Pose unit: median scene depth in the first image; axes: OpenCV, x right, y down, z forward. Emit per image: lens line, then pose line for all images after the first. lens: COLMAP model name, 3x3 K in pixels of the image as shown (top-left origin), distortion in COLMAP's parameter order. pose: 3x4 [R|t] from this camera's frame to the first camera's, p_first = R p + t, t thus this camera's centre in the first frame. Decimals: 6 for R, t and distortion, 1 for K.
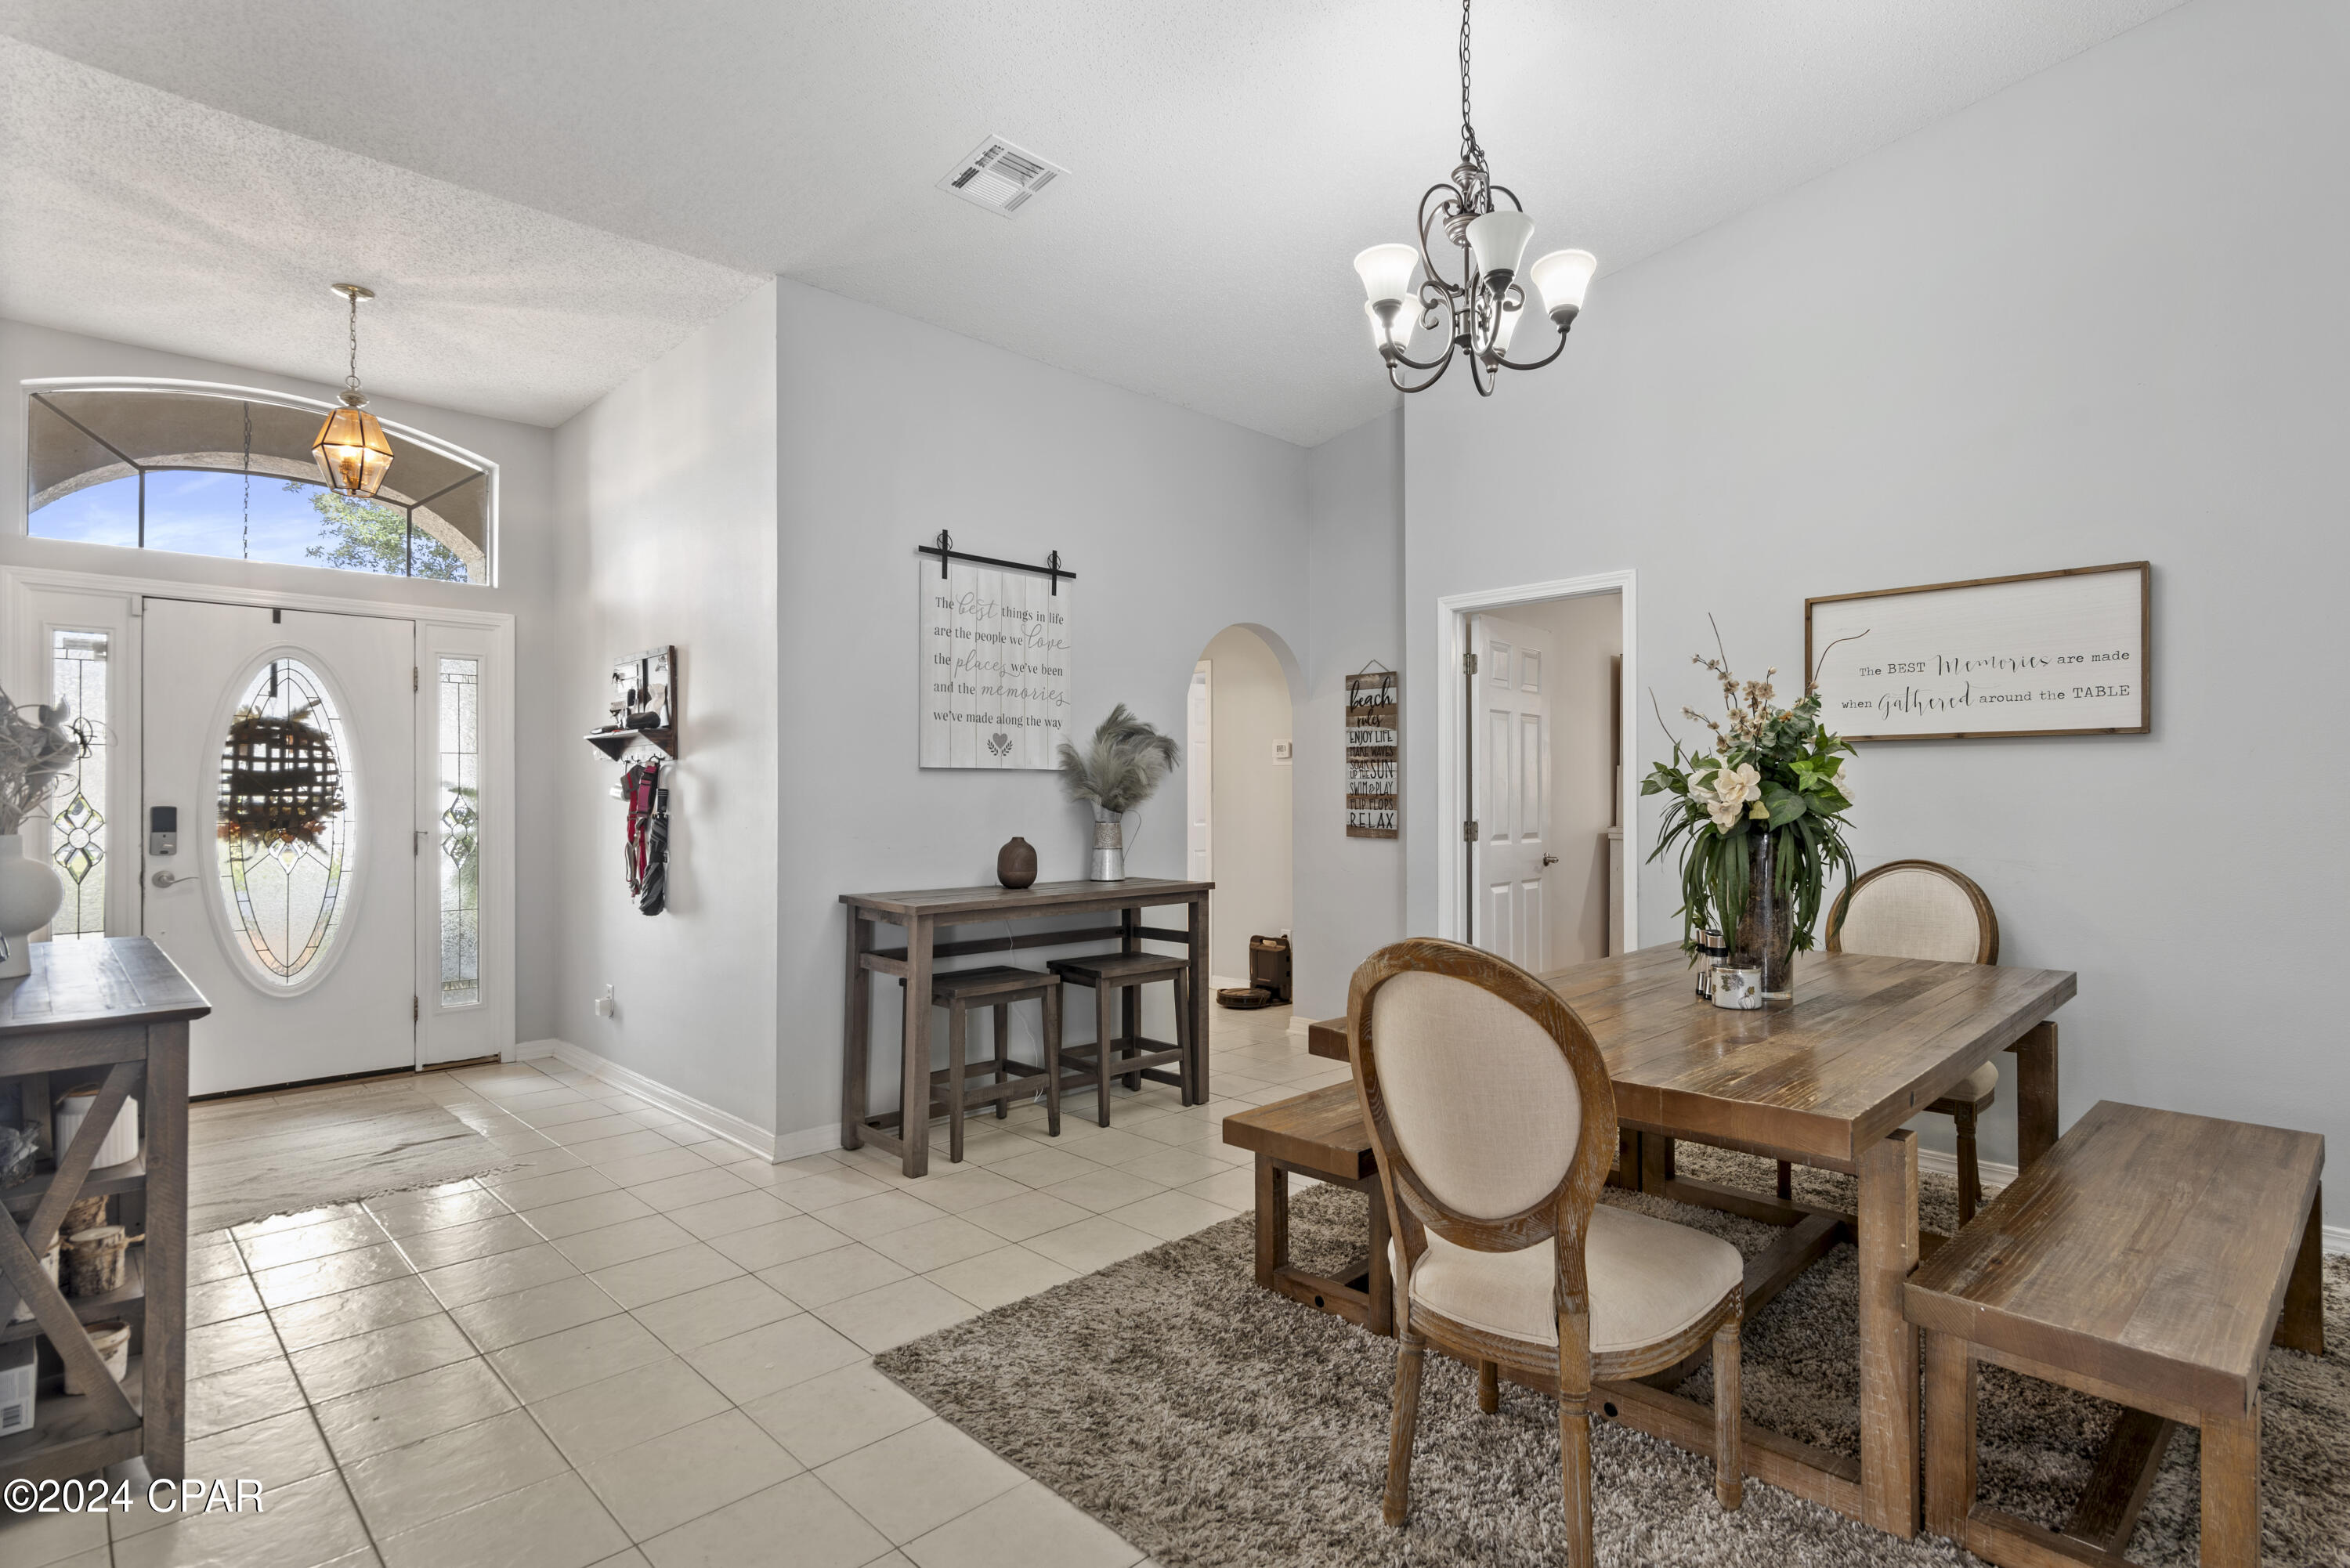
lens RADIAL K [[1161.4, 0, 1183.6], [0, 1161.4, 793.9], [0, 0, 1]] dist [0.004845, 0.001030]
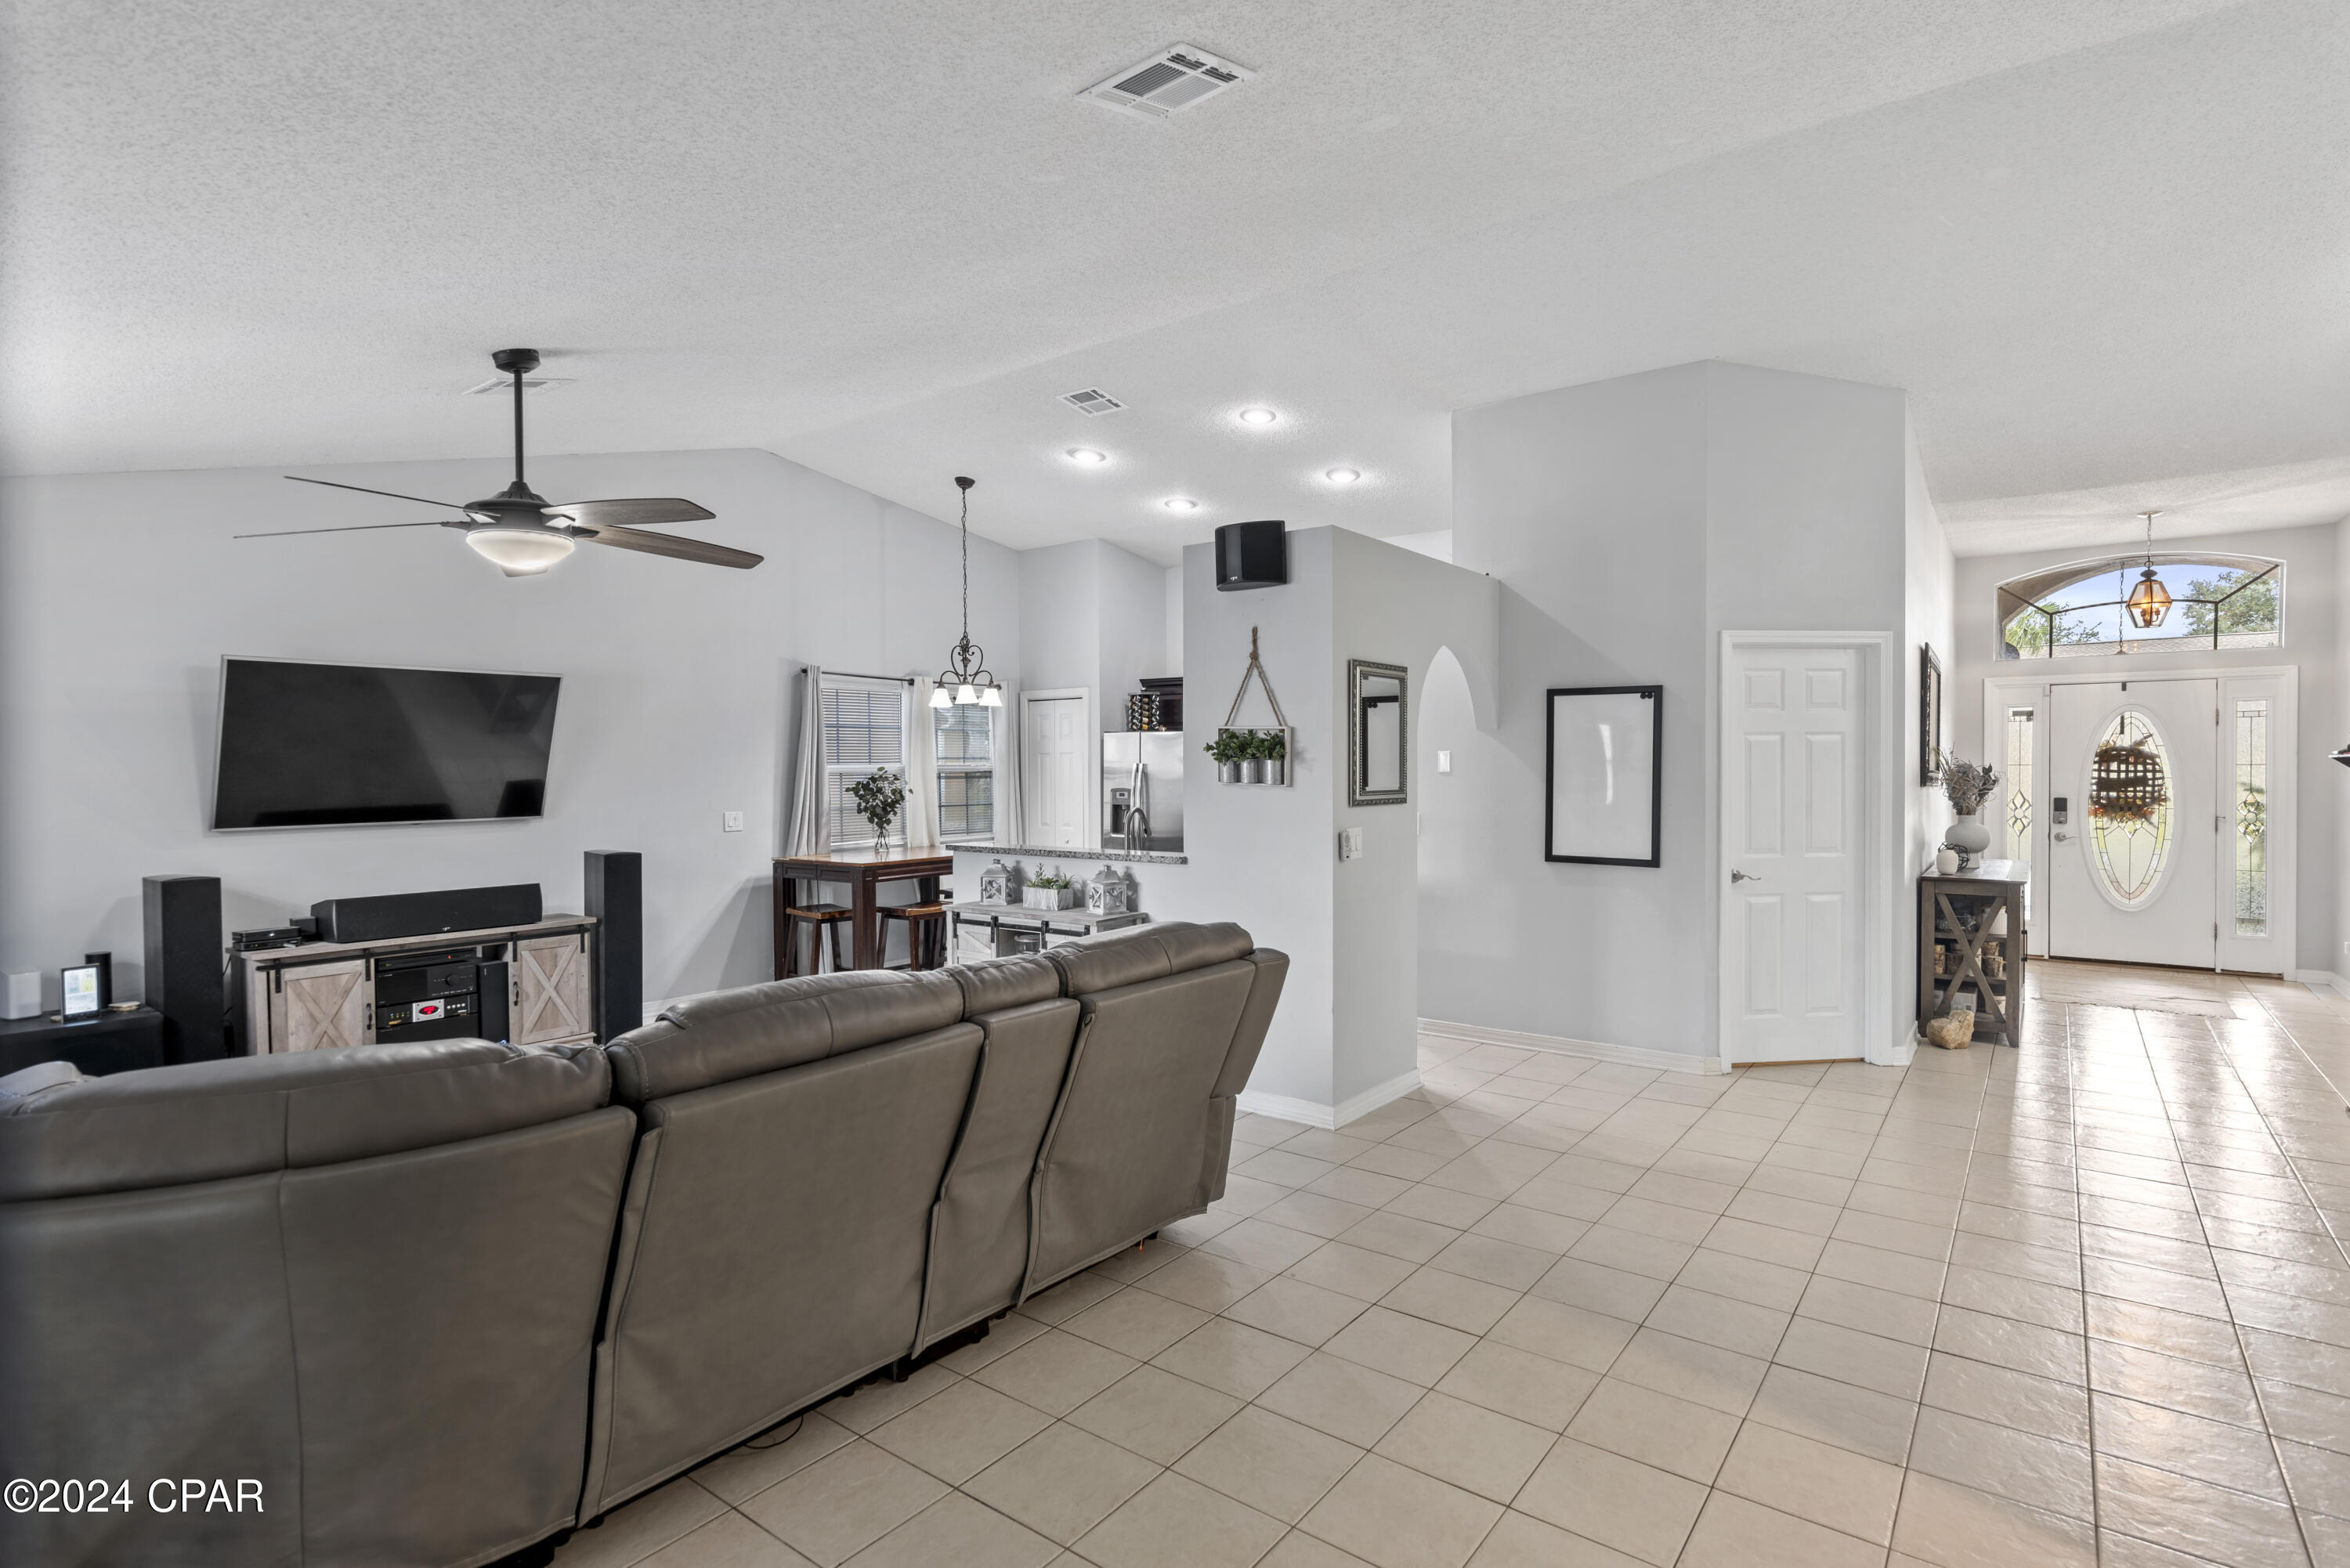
lens RADIAL K [[1161.4, 0, 1168.5], [0, 1161.4, 779.6], [0, 0, 1]] dist [0.004845, 0.001030]
pose [[0.140991, 0.012150, -0.989936, 0.732815], [0.006242, 0.999894, 0.013162, -0.049579], [0.989991, -0.008035, 0.140901, -0.640240]]
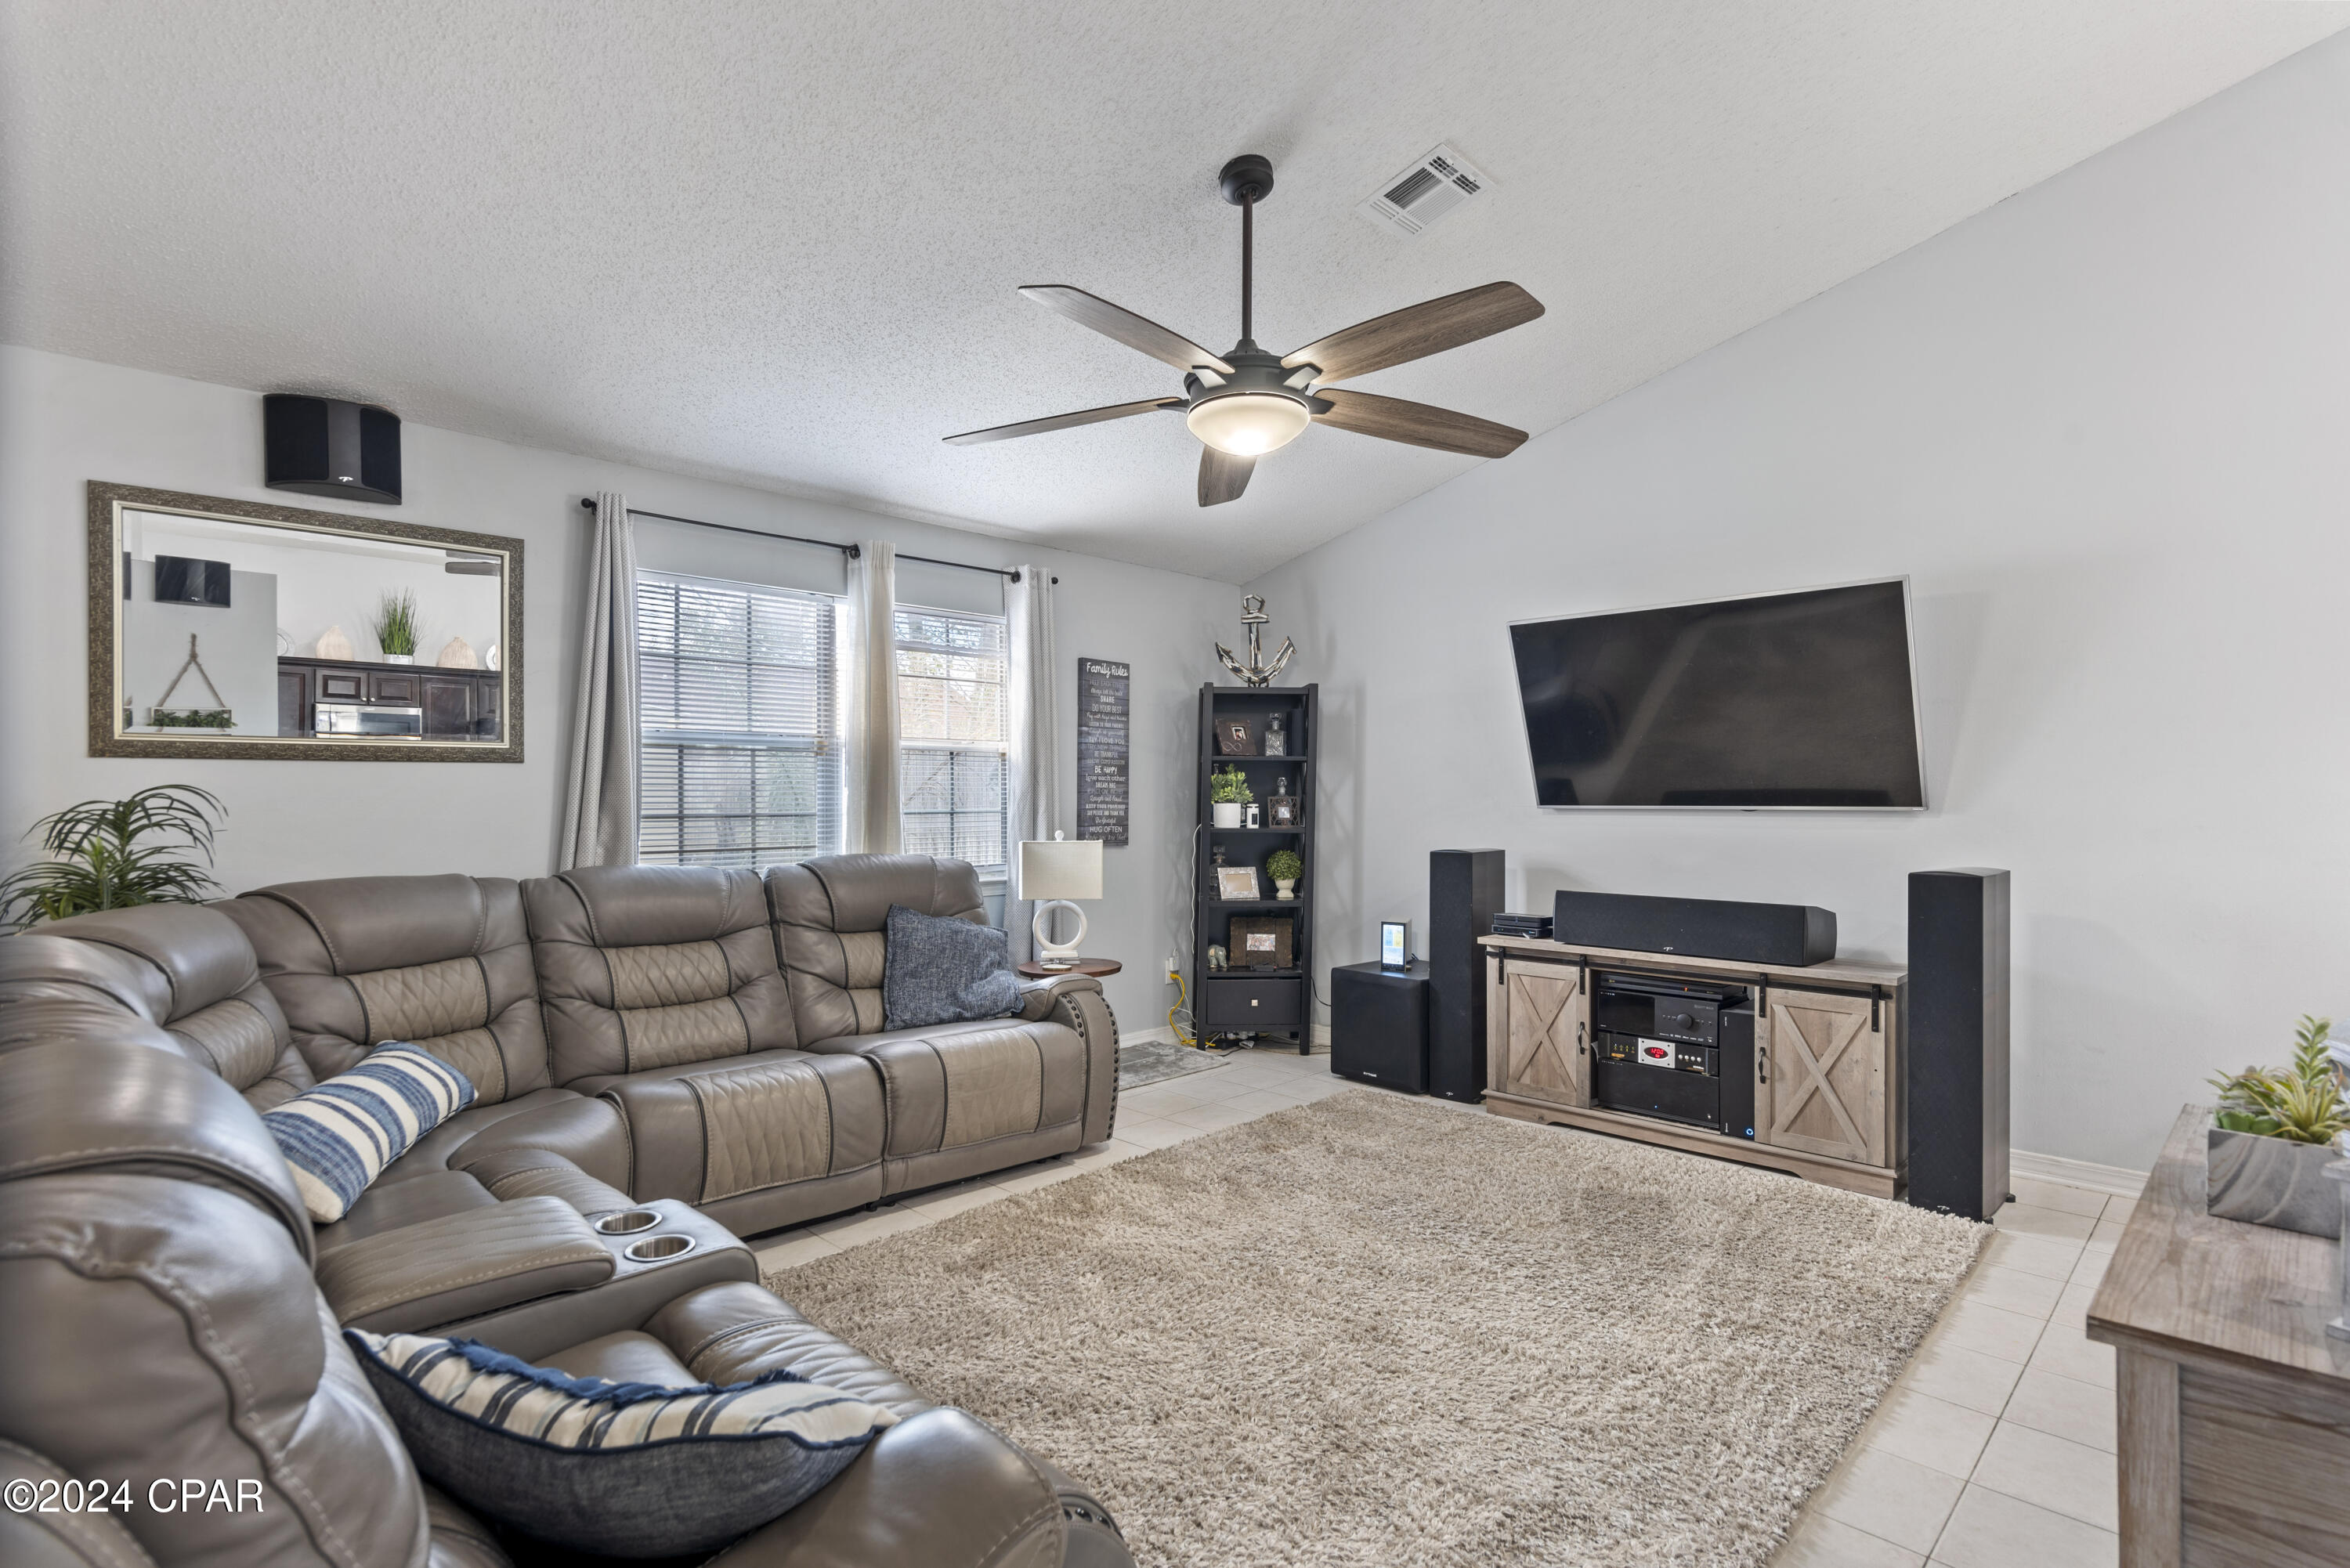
lens RADIAL K [[1161.4, 0, 1190.0], [0, 1161.4, 798.4], [0, 0, 1]] dist [0.004845, 0.001030]
pose [[-0.999791, 0.004547, -0.019942, -0.160858], [0.004511, 0.999988, 0.001854, -0.003561], [0.019951, 0.001764, -0.999799, -0.335120]]
